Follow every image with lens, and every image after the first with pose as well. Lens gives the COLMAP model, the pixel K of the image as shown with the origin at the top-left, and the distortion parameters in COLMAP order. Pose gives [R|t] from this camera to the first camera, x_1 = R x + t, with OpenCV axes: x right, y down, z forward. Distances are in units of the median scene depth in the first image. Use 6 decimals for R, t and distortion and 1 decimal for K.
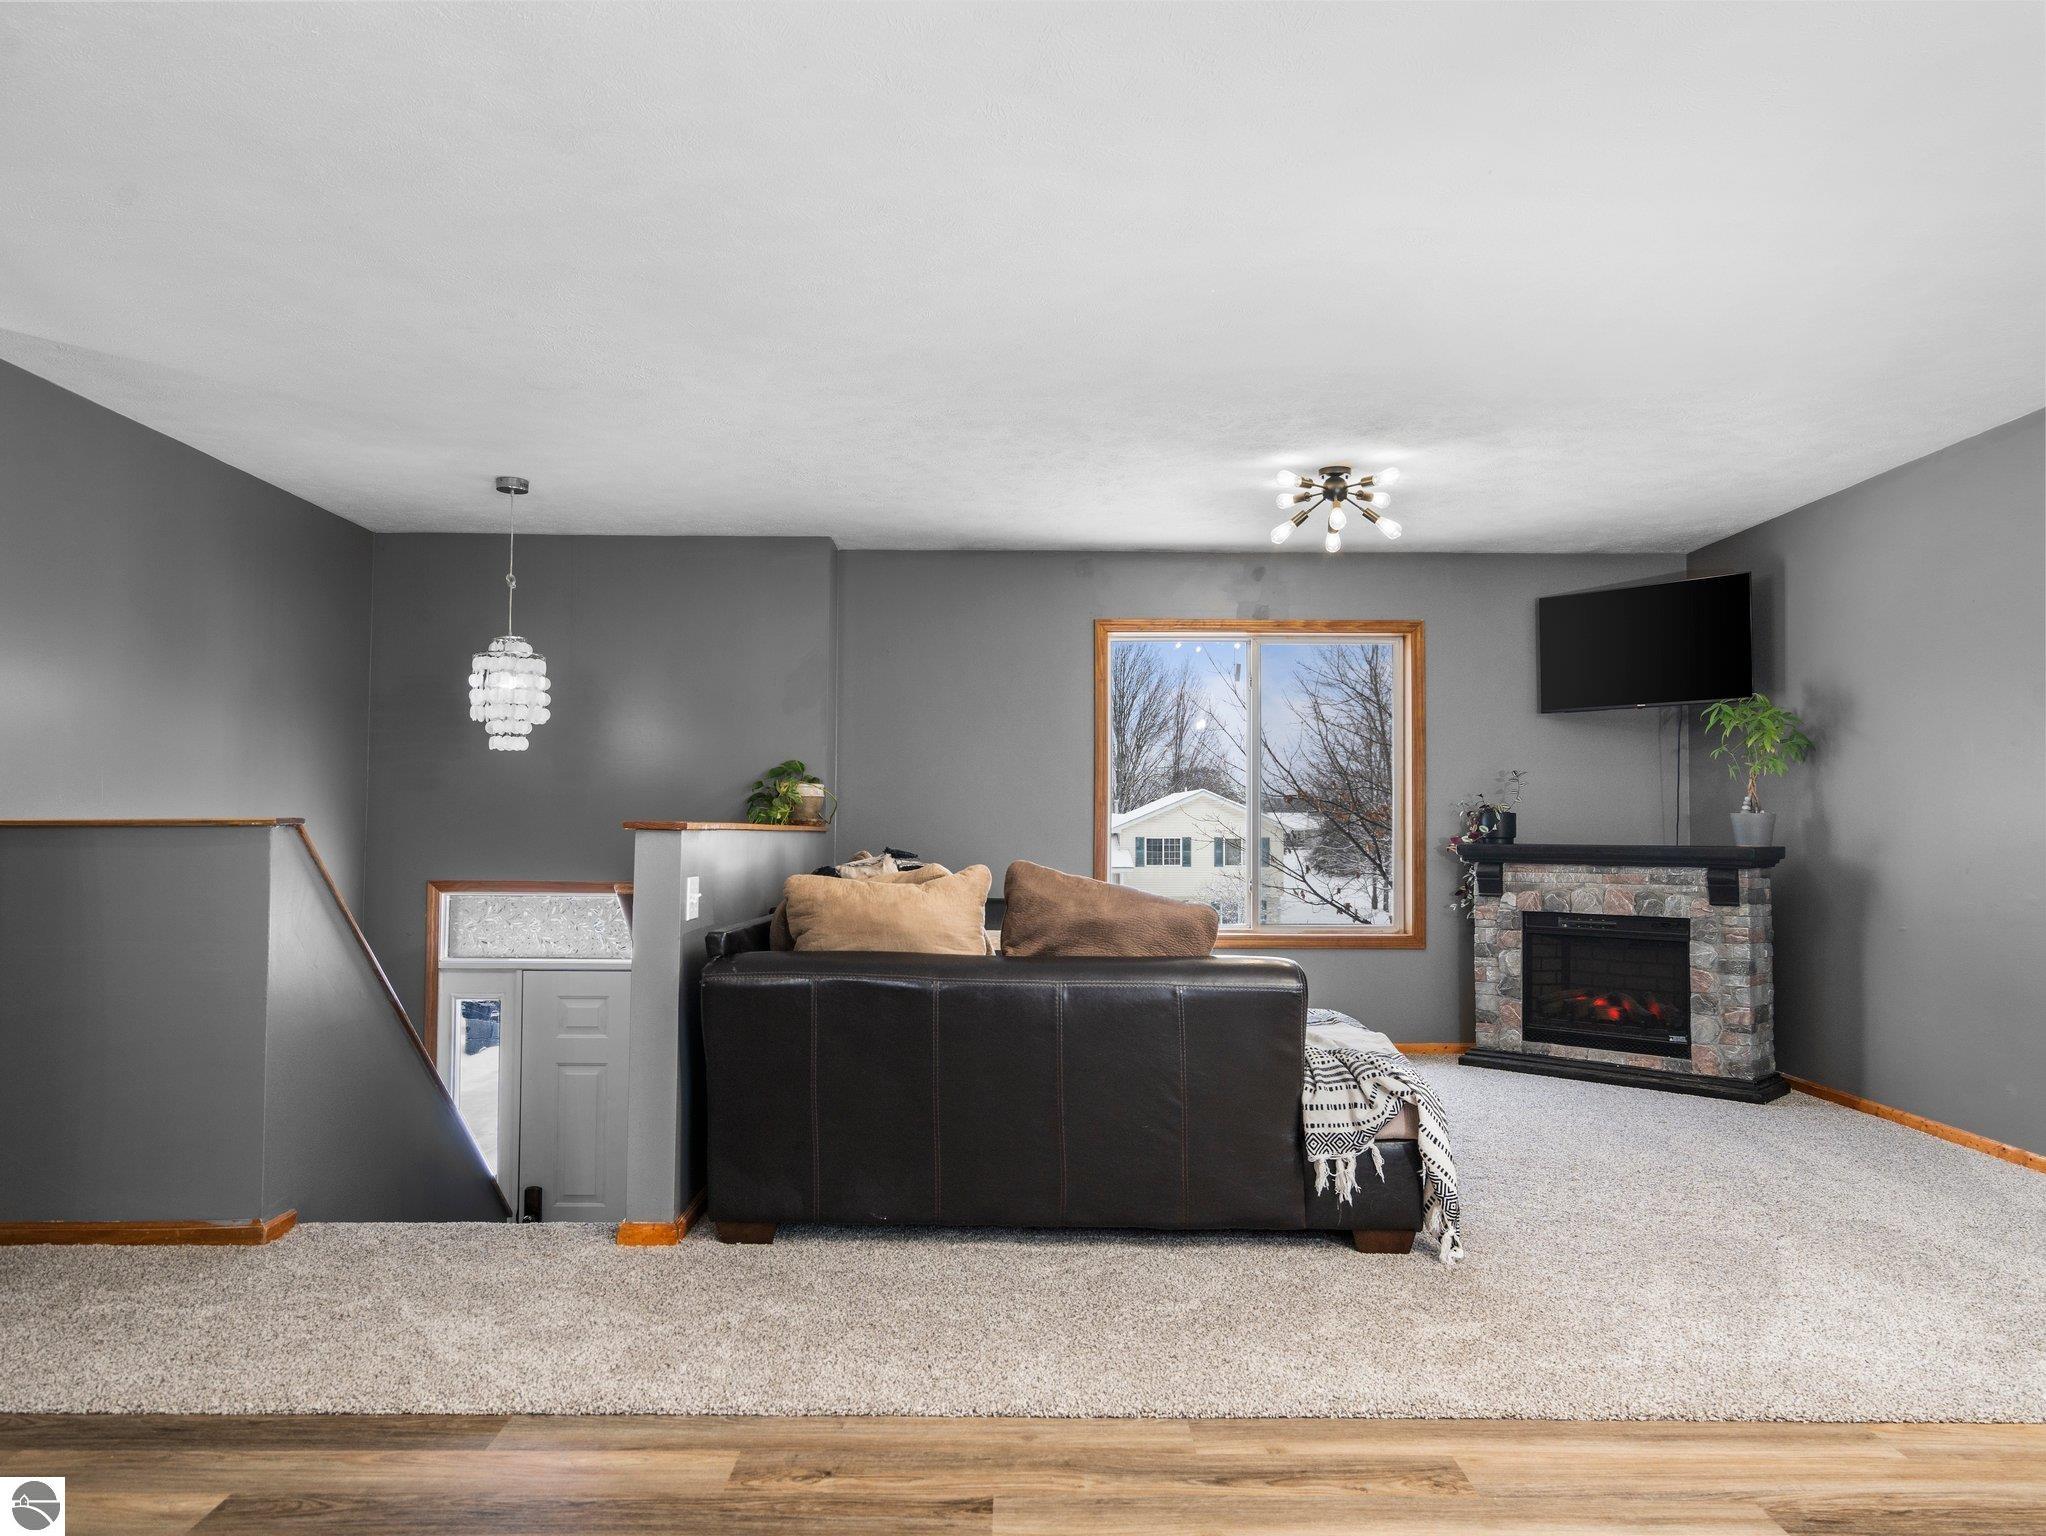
lens RADIAL K [[1401.2, 0, 1023.0], [0, 1401.2, 768.0], [0, 0, 1]] dist [0.004331, 0.003182]
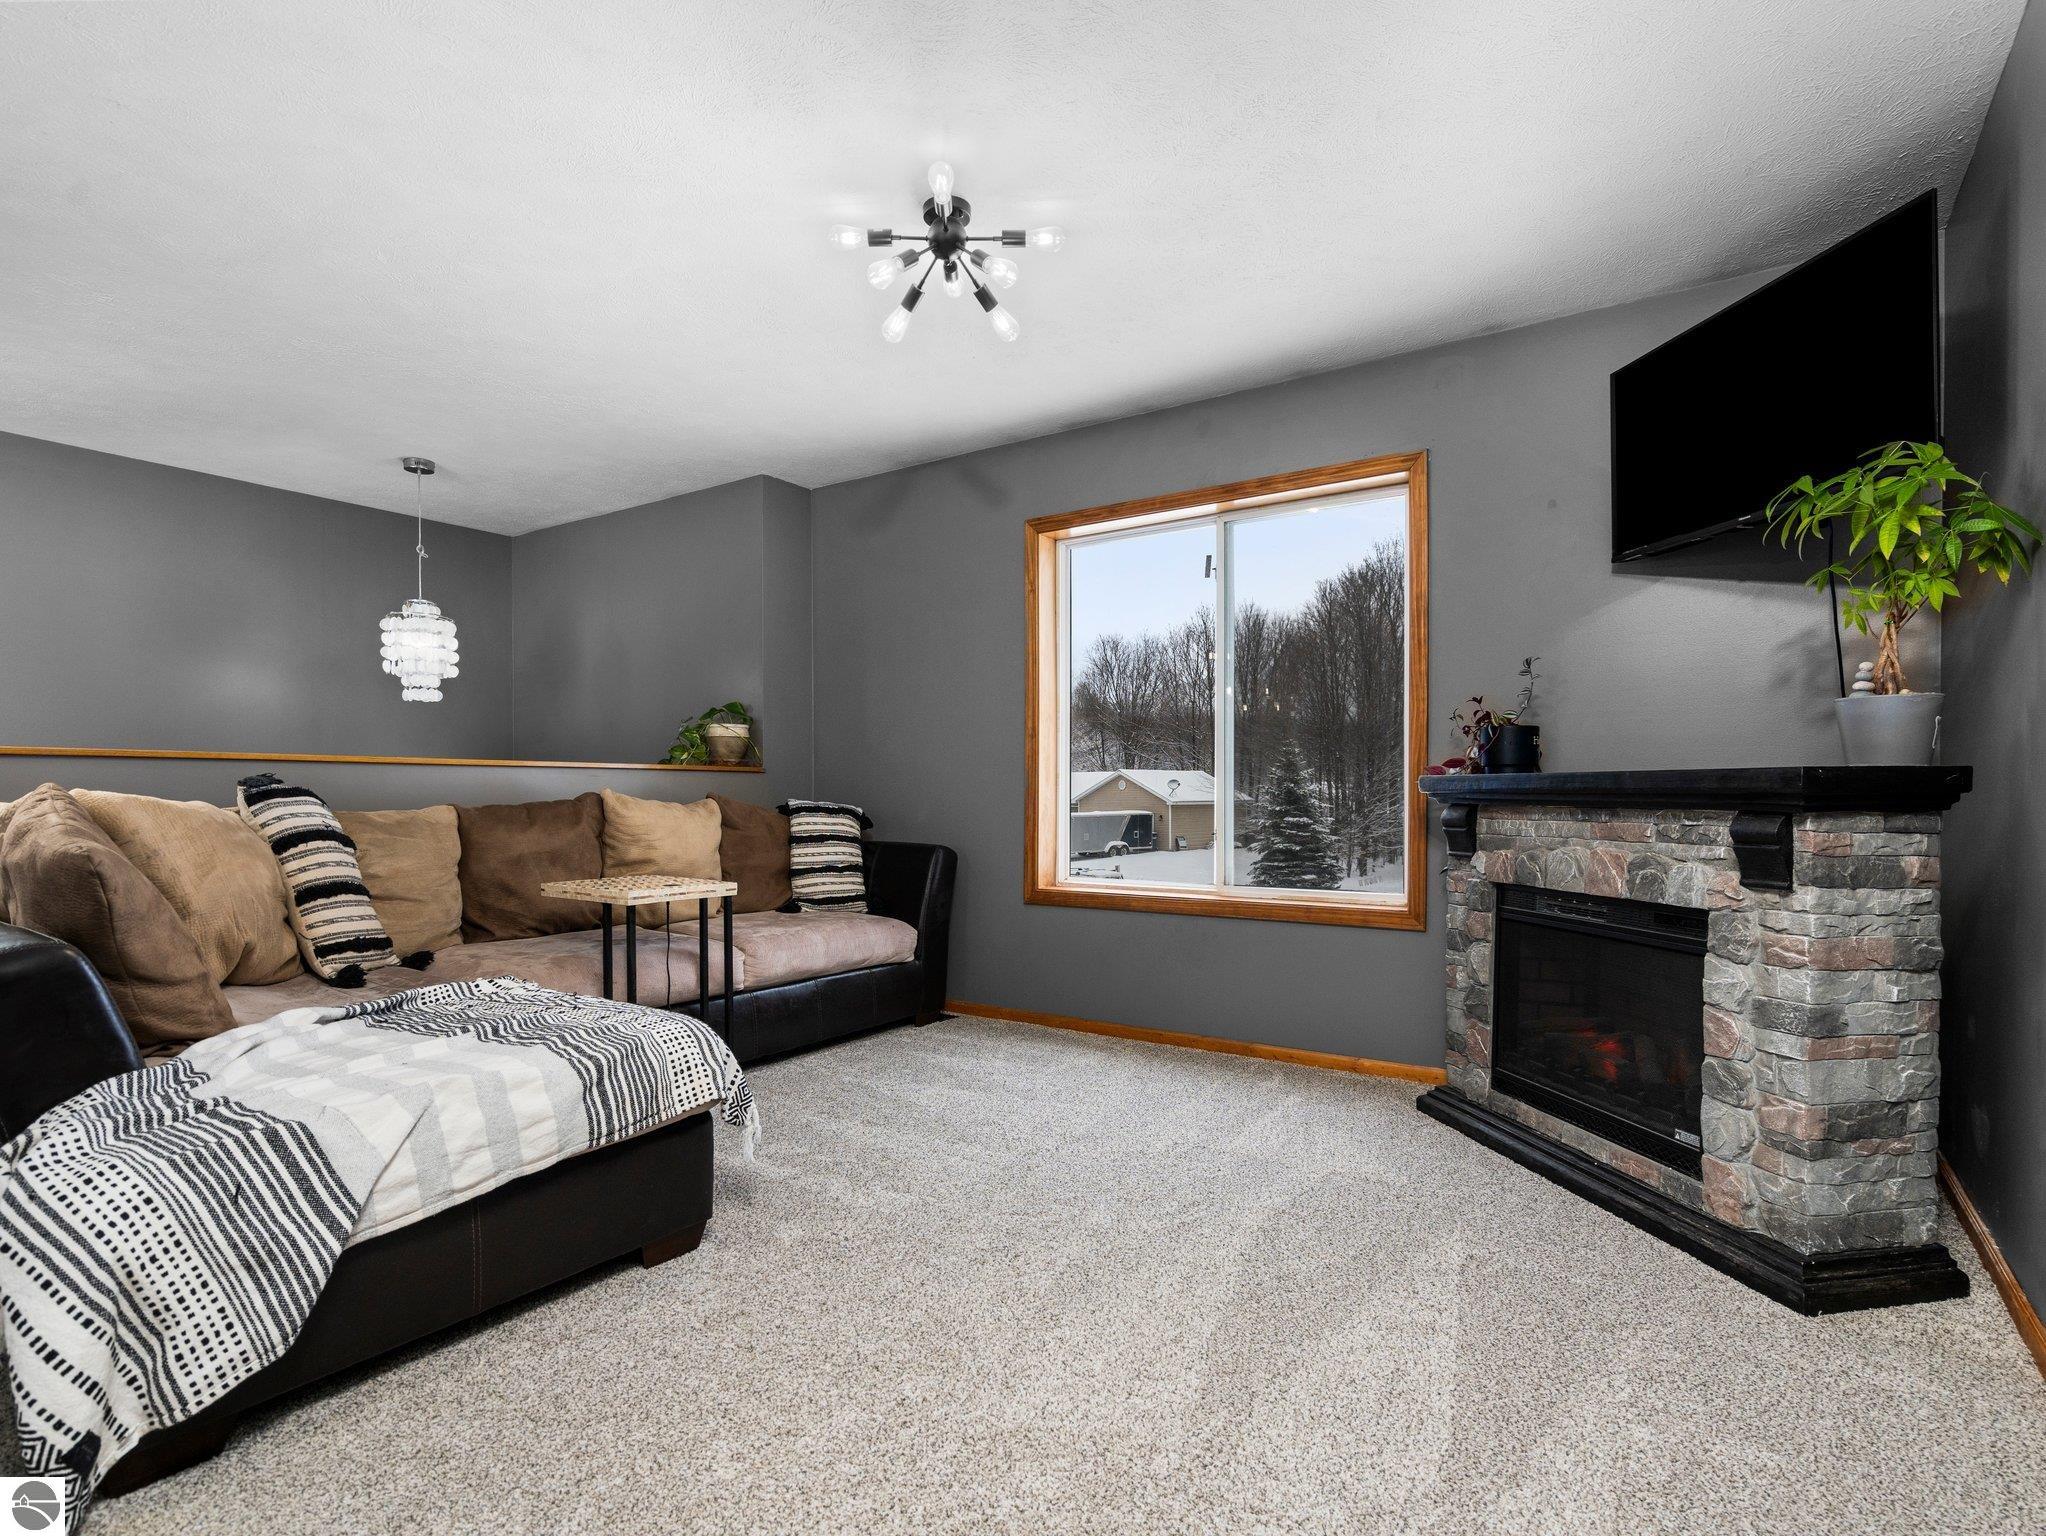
lens RADIAL K [[1065.4, 0, 982.9], [0, 1065.4, 799.7], [0, 0, 1]] dist [0.001174, 0.000289]
pose [[0.812609, -0.000226, -0.582809, 0.507089], [0.030414, 0.998654, 0.042018, 0.044782], [0.582015, -0.051870, 0.811522, 0.556371]]
